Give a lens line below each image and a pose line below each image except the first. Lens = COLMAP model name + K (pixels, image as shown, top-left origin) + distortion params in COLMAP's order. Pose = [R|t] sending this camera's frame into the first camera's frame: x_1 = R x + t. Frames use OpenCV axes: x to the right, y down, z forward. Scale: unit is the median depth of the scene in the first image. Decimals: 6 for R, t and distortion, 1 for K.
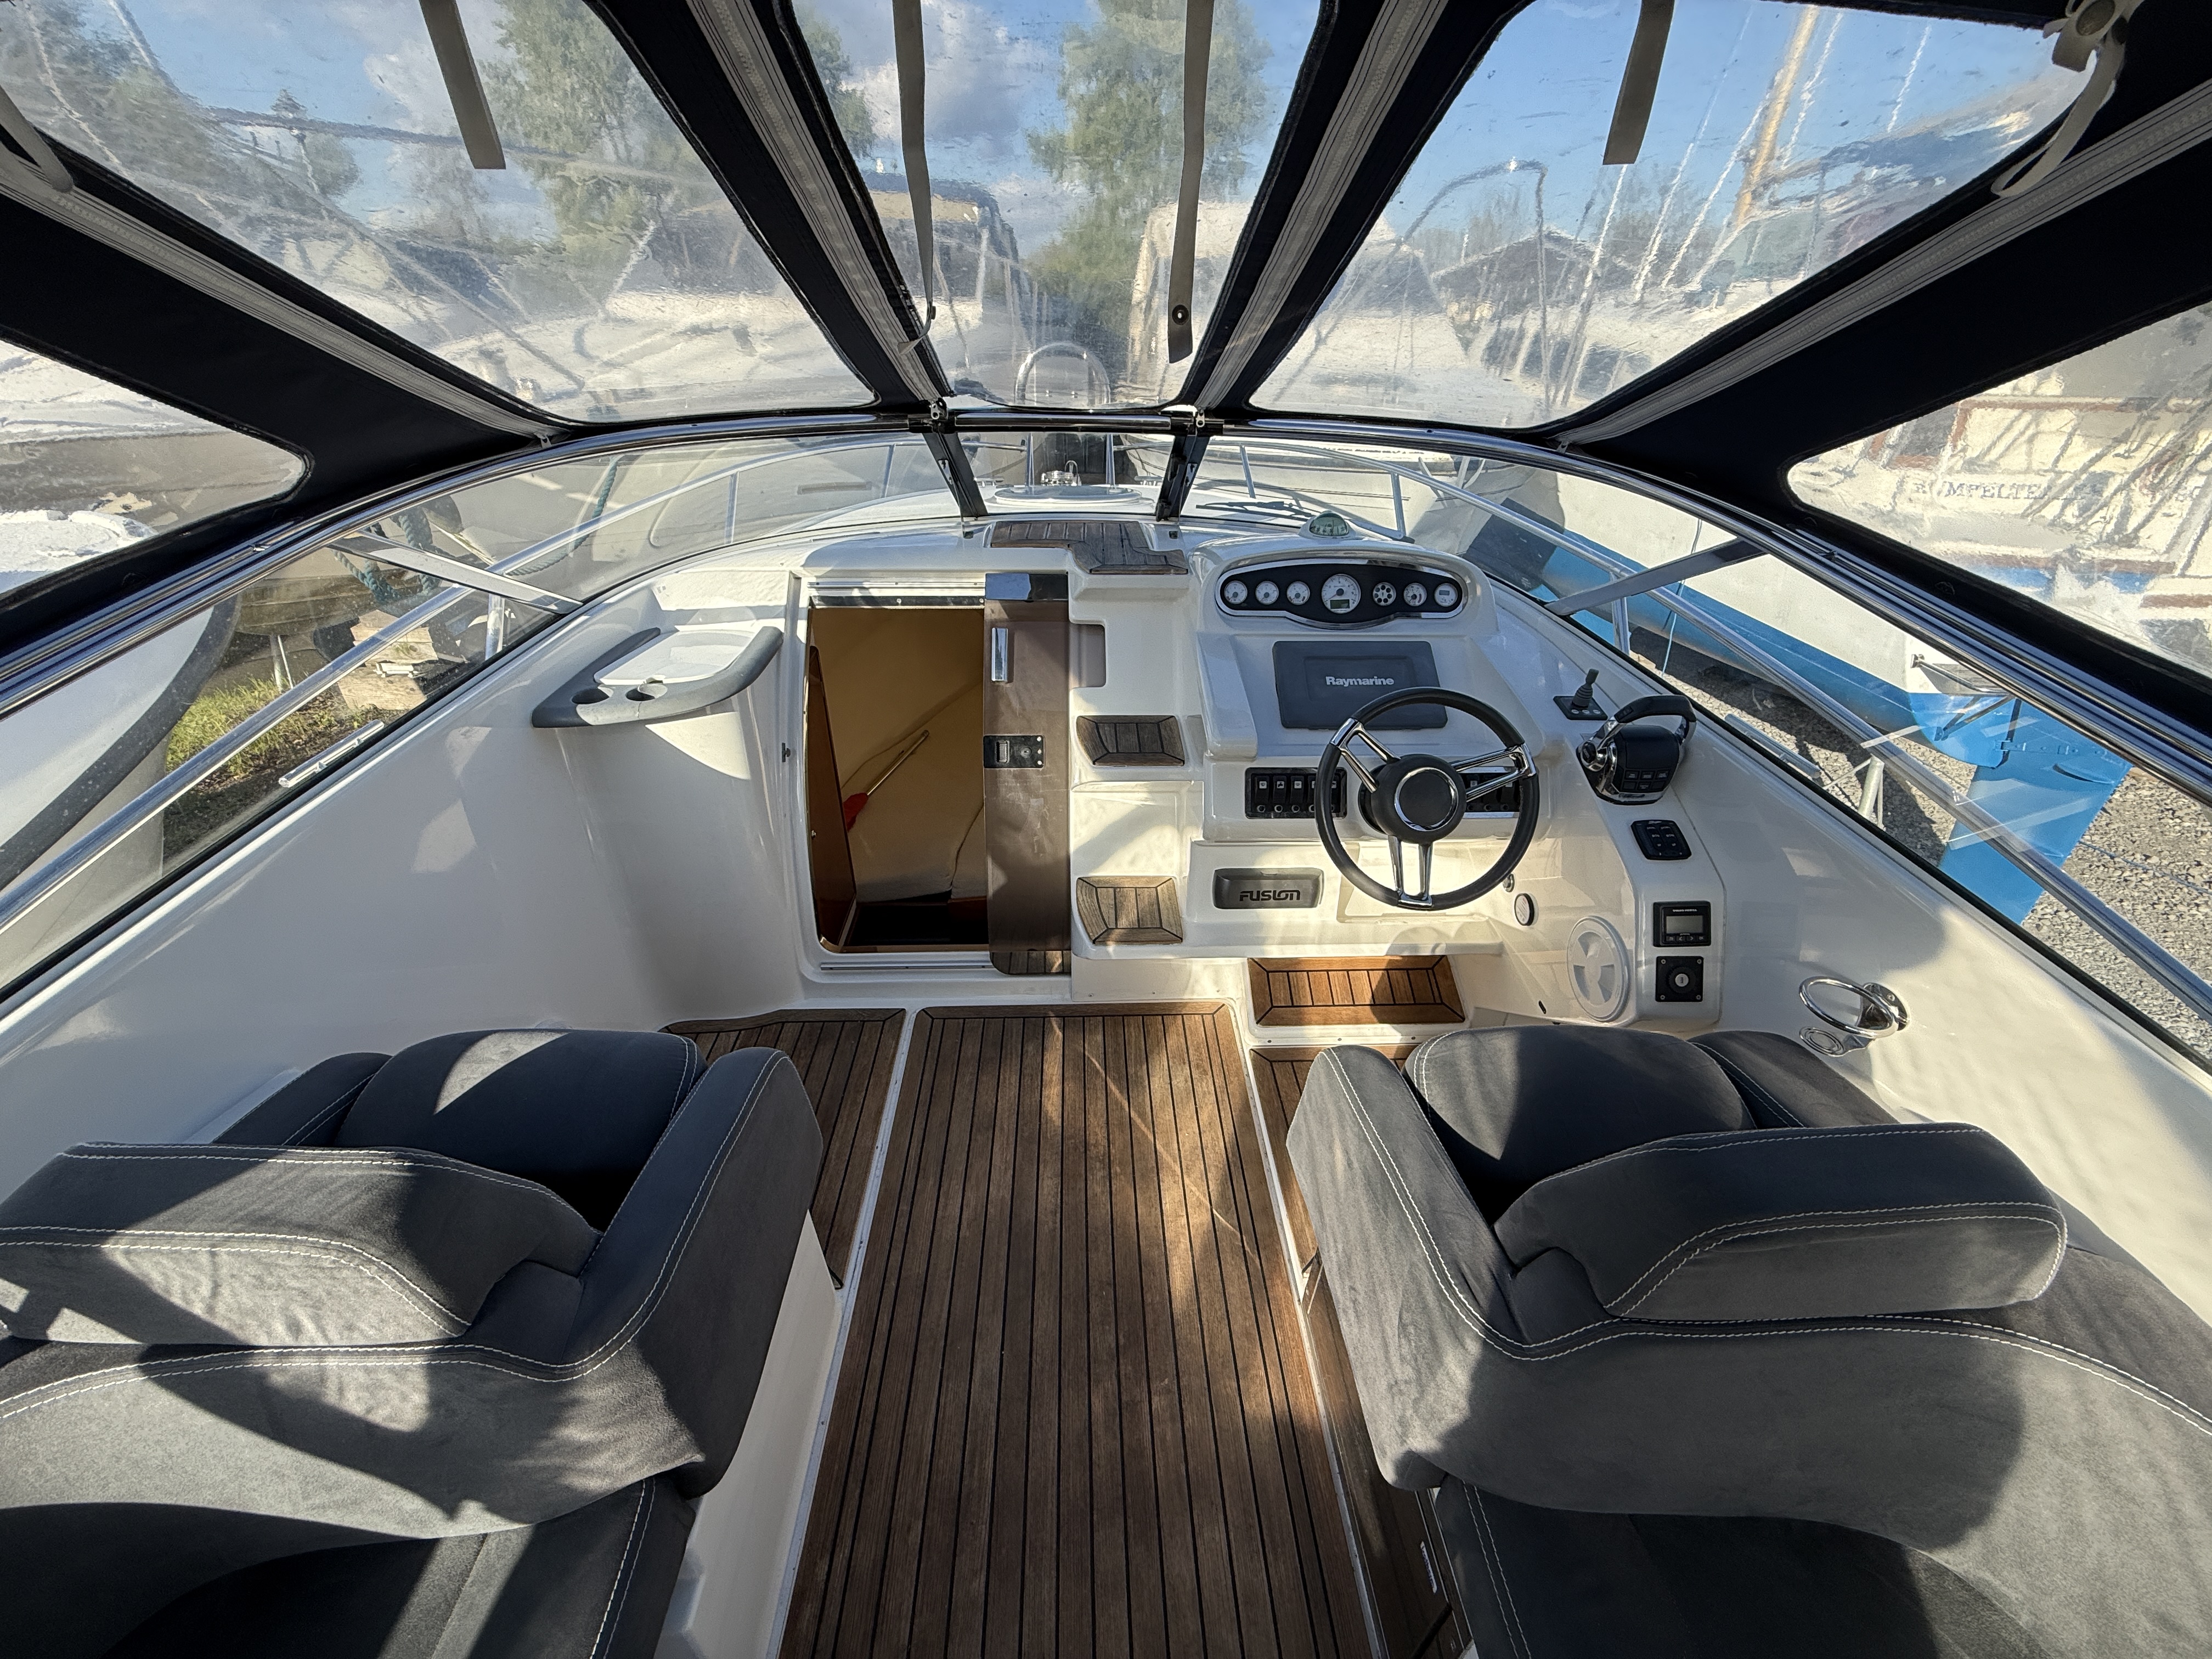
lens RADIAL K [[874.1, 0, 1097.8], [0, 874.1, 834.8], [0, 0, 1]] dist [-0.000508, 0.000085]
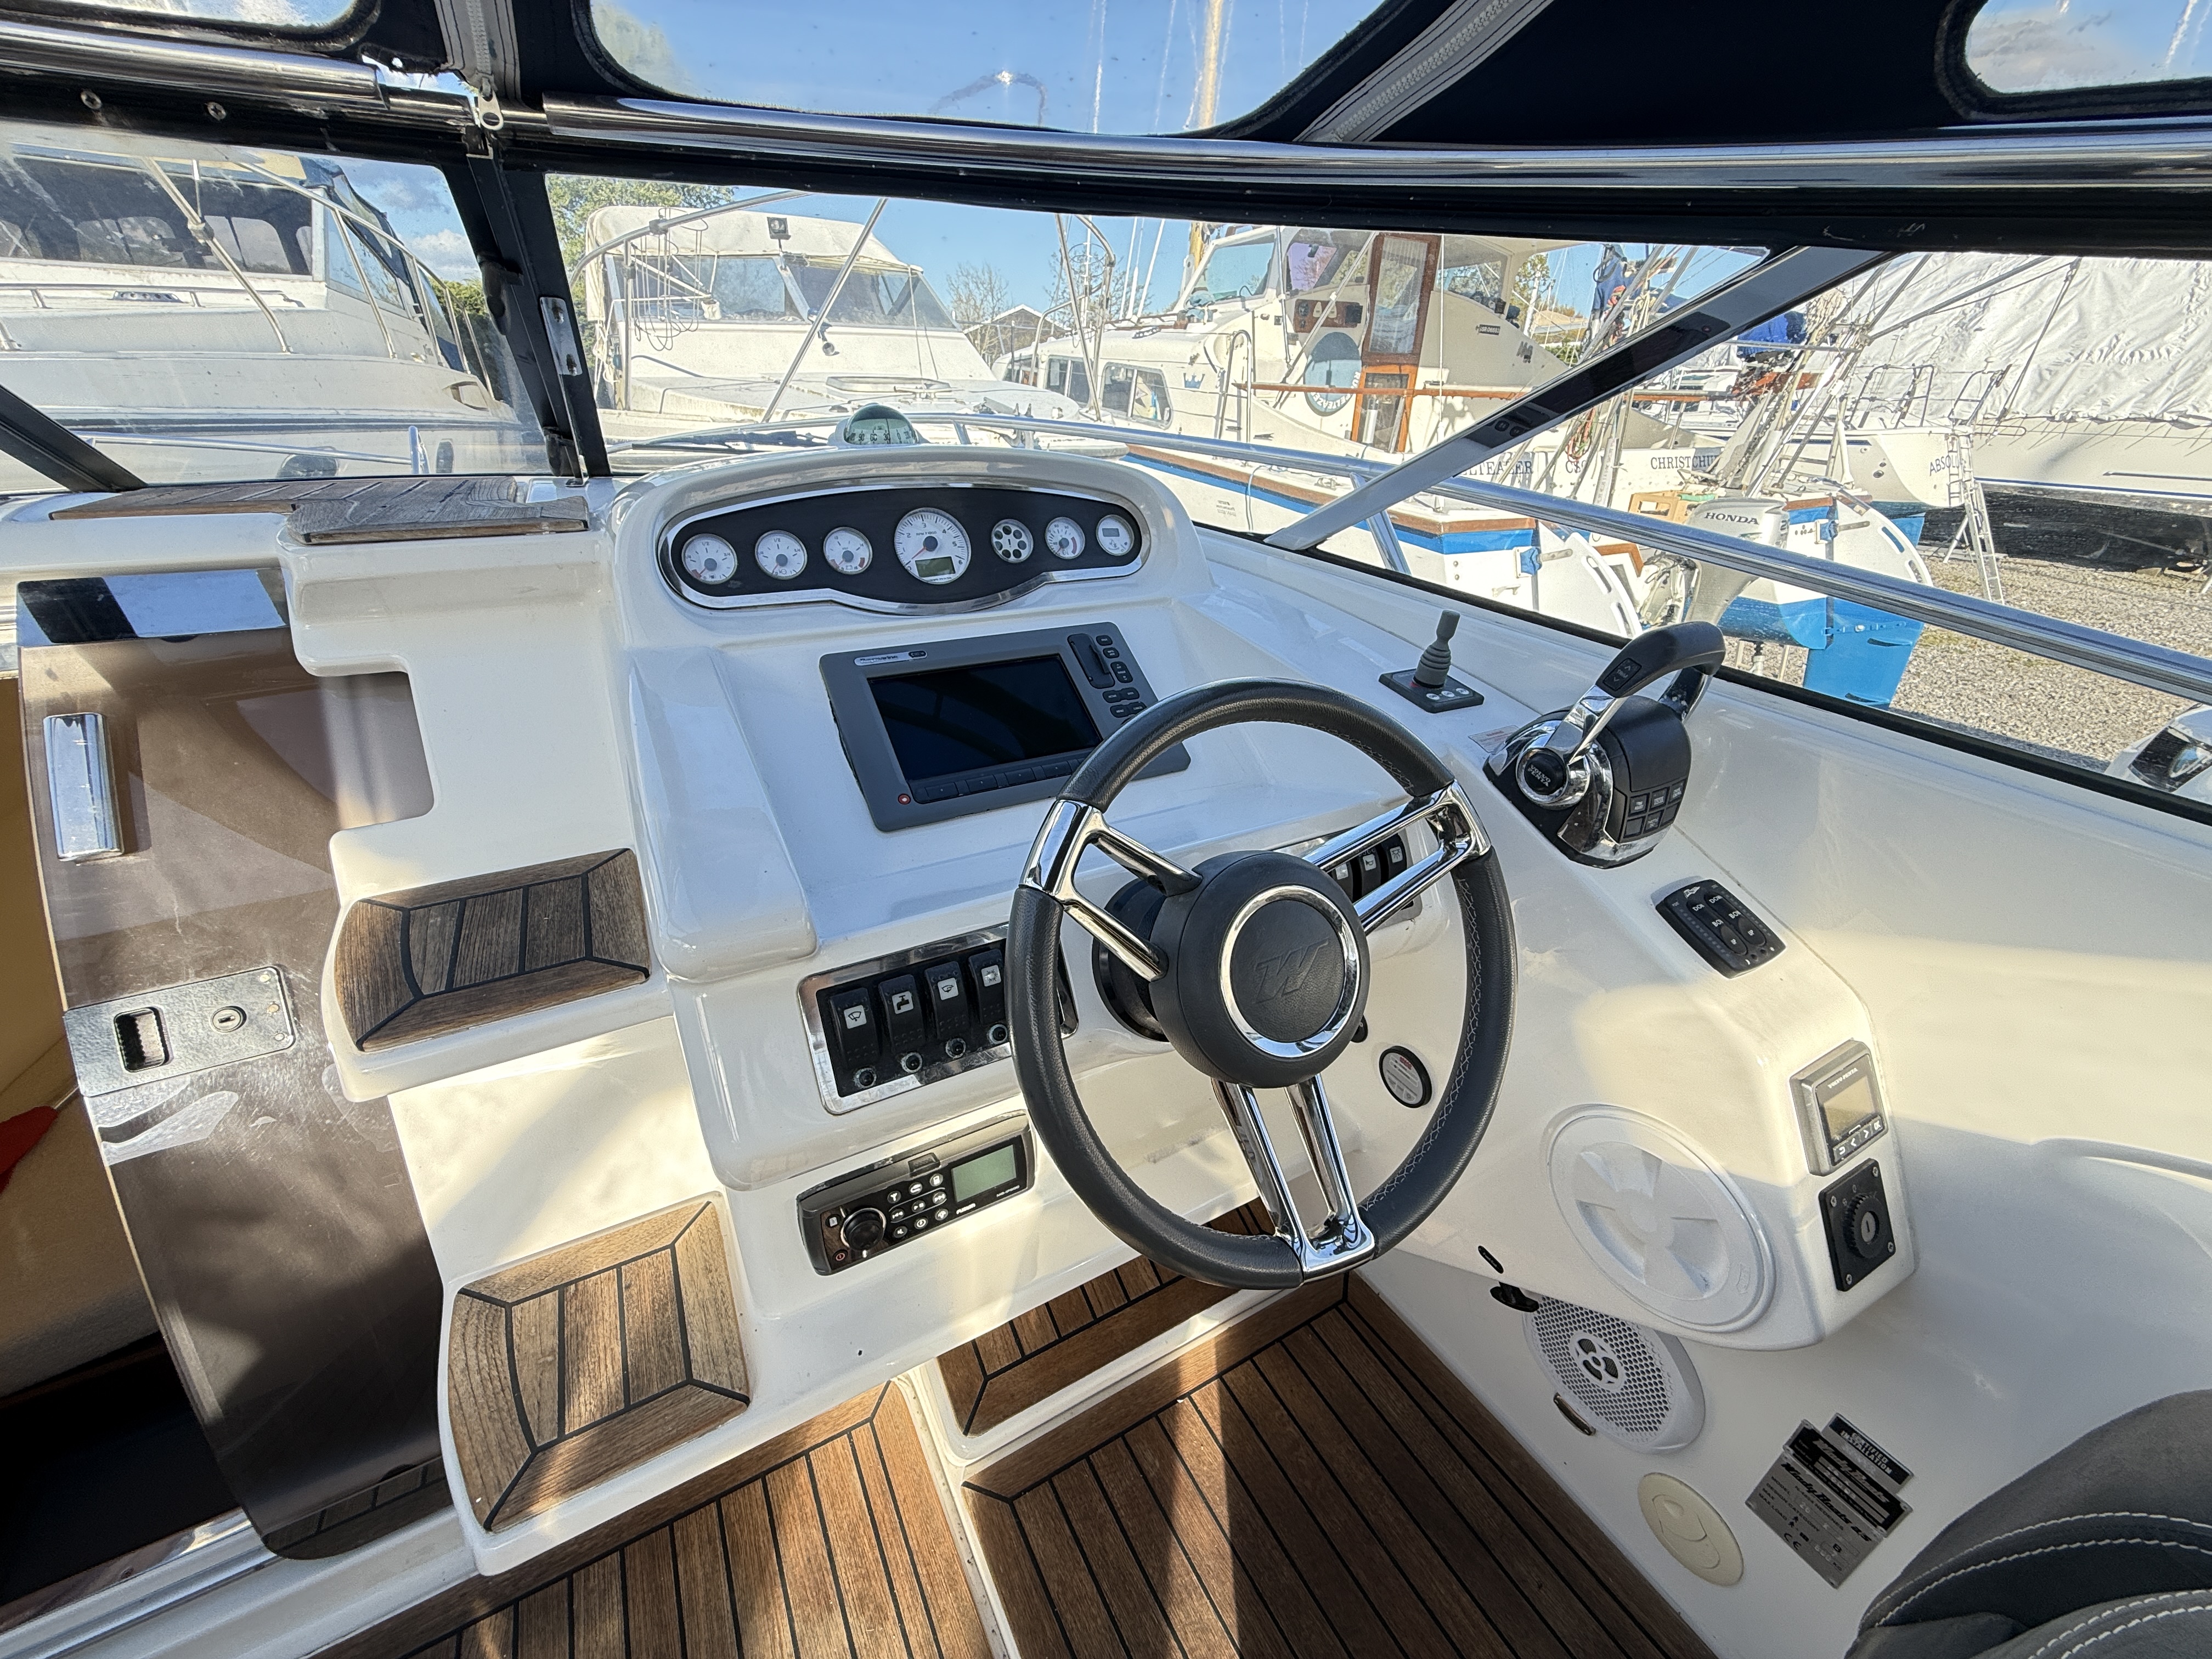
lens RADIAL K [[875.9, 0, 1097.0], [0, 875.9, 830.8], [0, 0, 1]] dist [-0.000171, -0.000324]
pose [[0.888059, -0.204309, 0.411836, 0.120012], [0.231037, 0.972820, -0.015586, -0.085107], [-0.397458, 0.108991, 0.911125, 0.517348]]
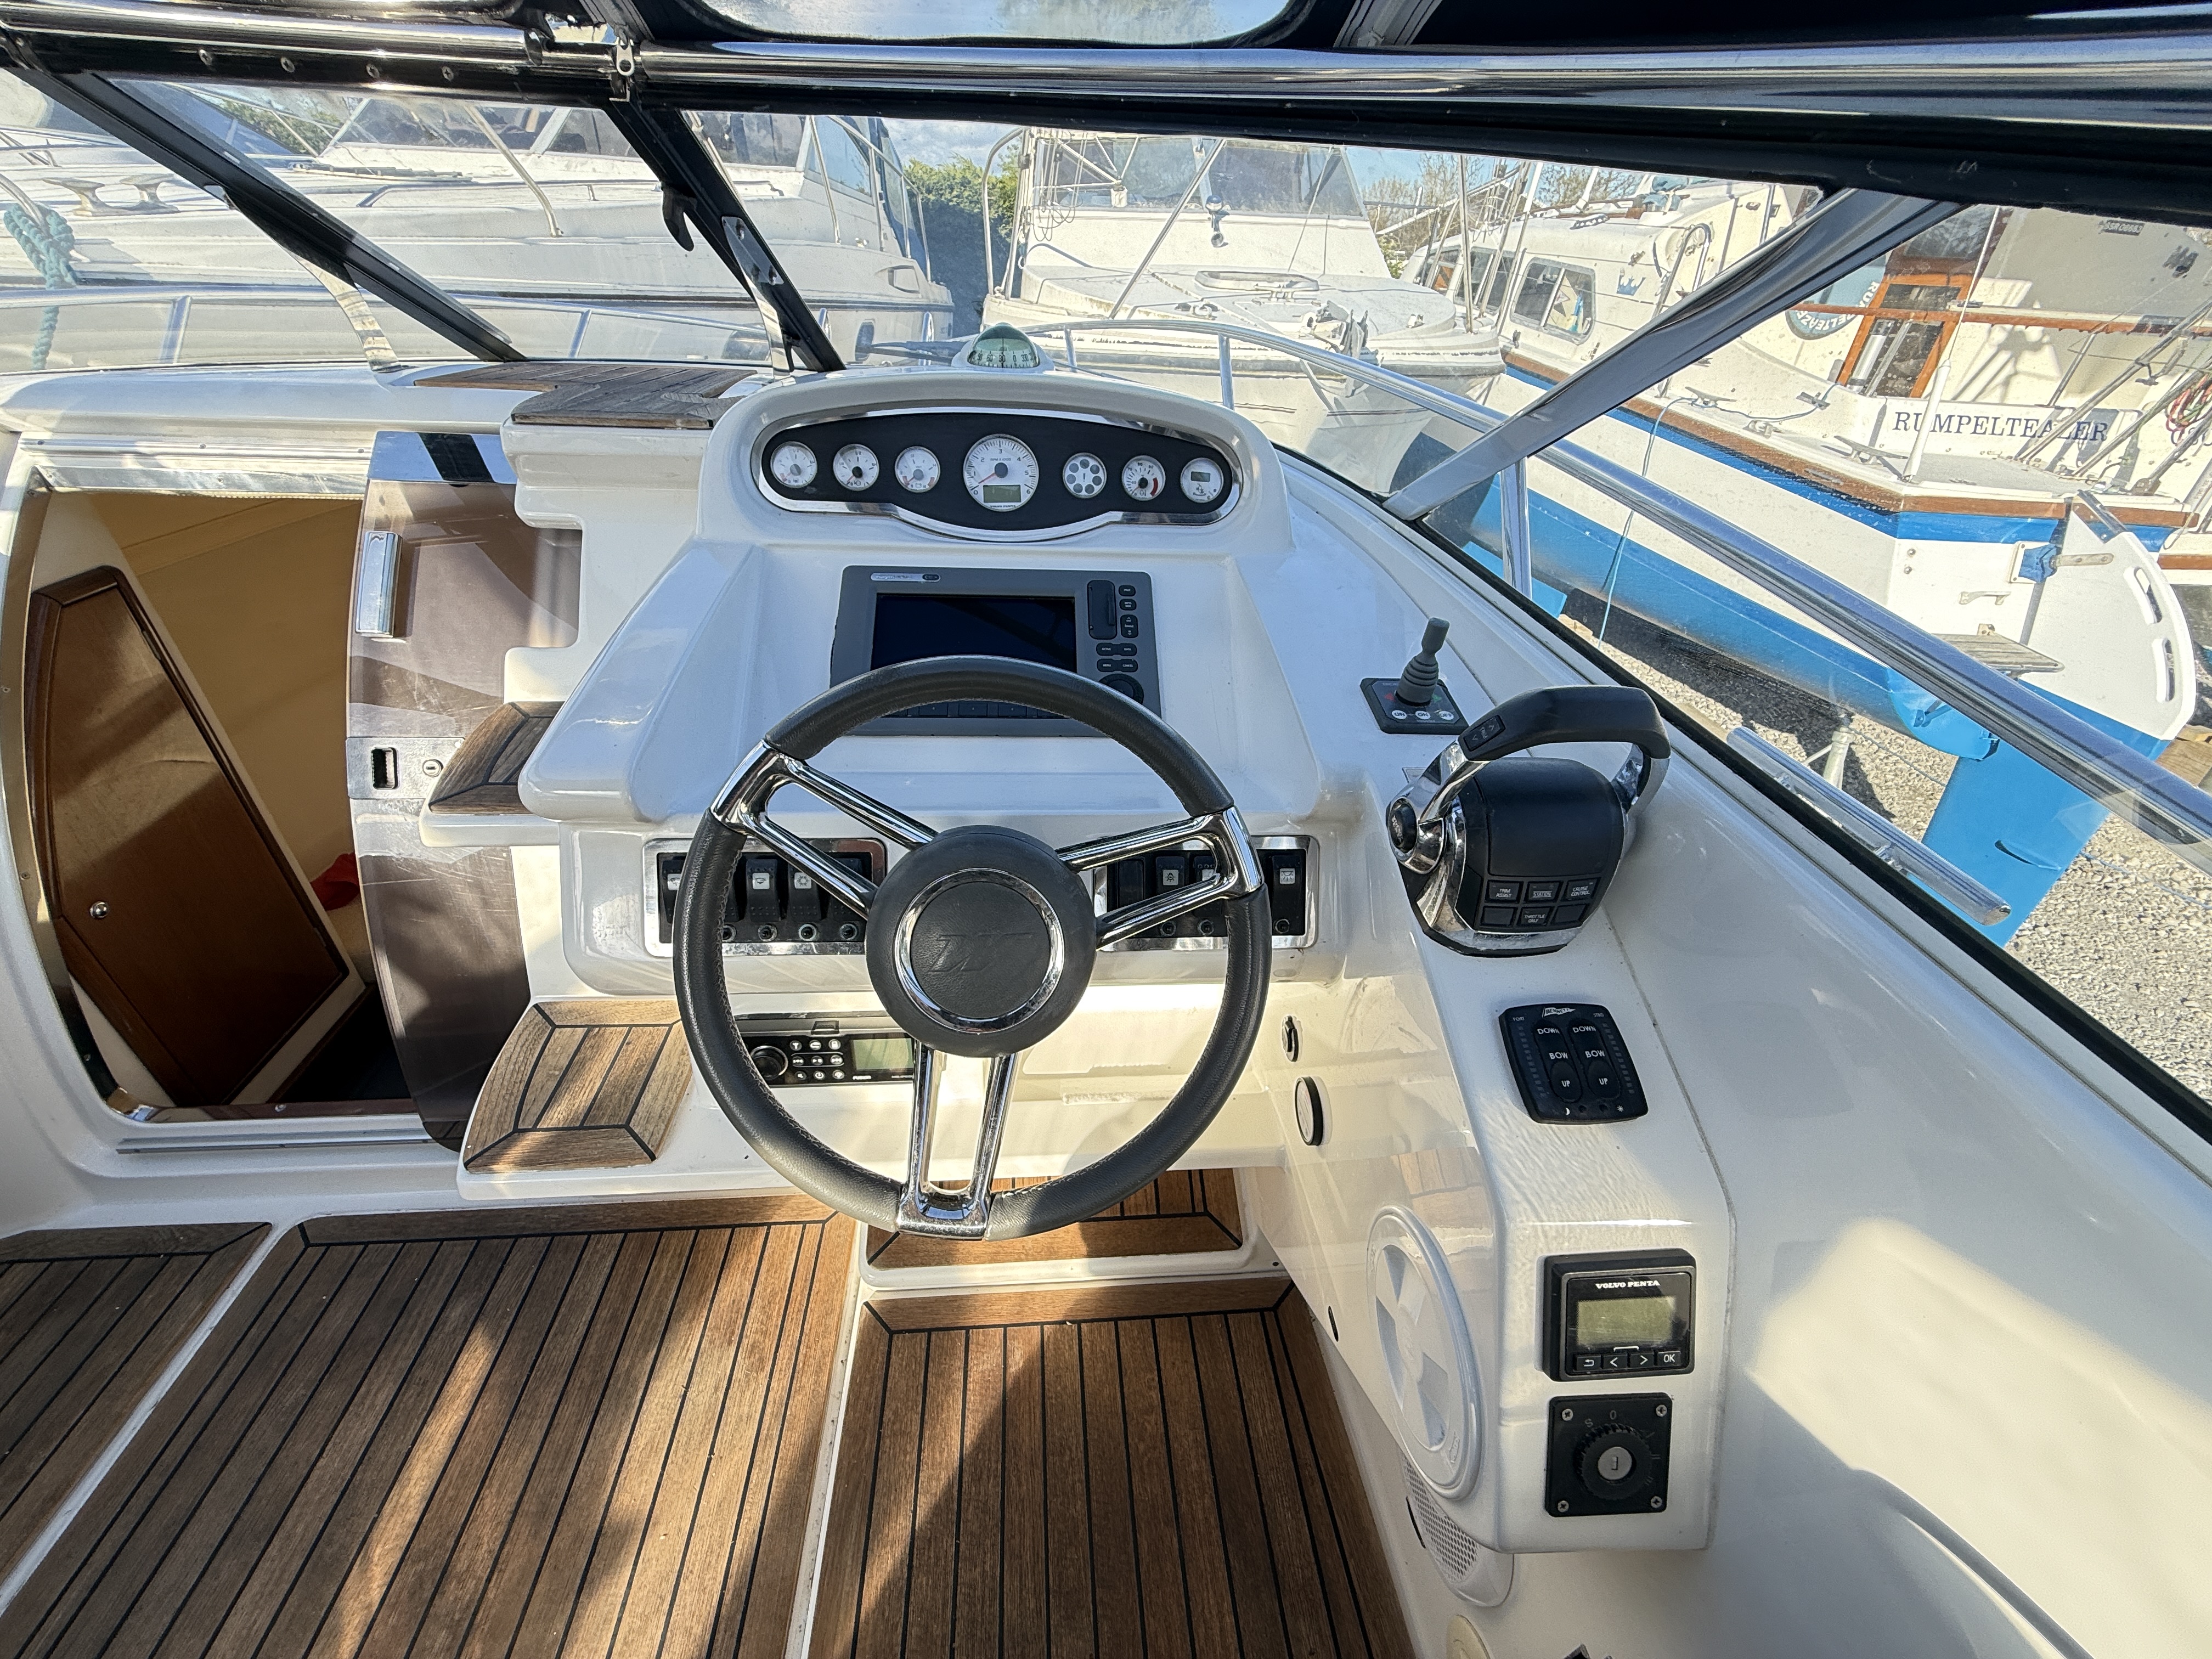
lens RADIAL K [[875.9, 0, 1097.0], [0, 875.9, 830.8], [0, 0, 1]] dist [-0.000171, -0.000324]
pose [[0.998478, 0.001356, 0.055141, 0.306972], [-0.003354, 0.999340, 0.036160, -0.081104], [-0.055055, -0.036290, 0.997824, 0.467275]]
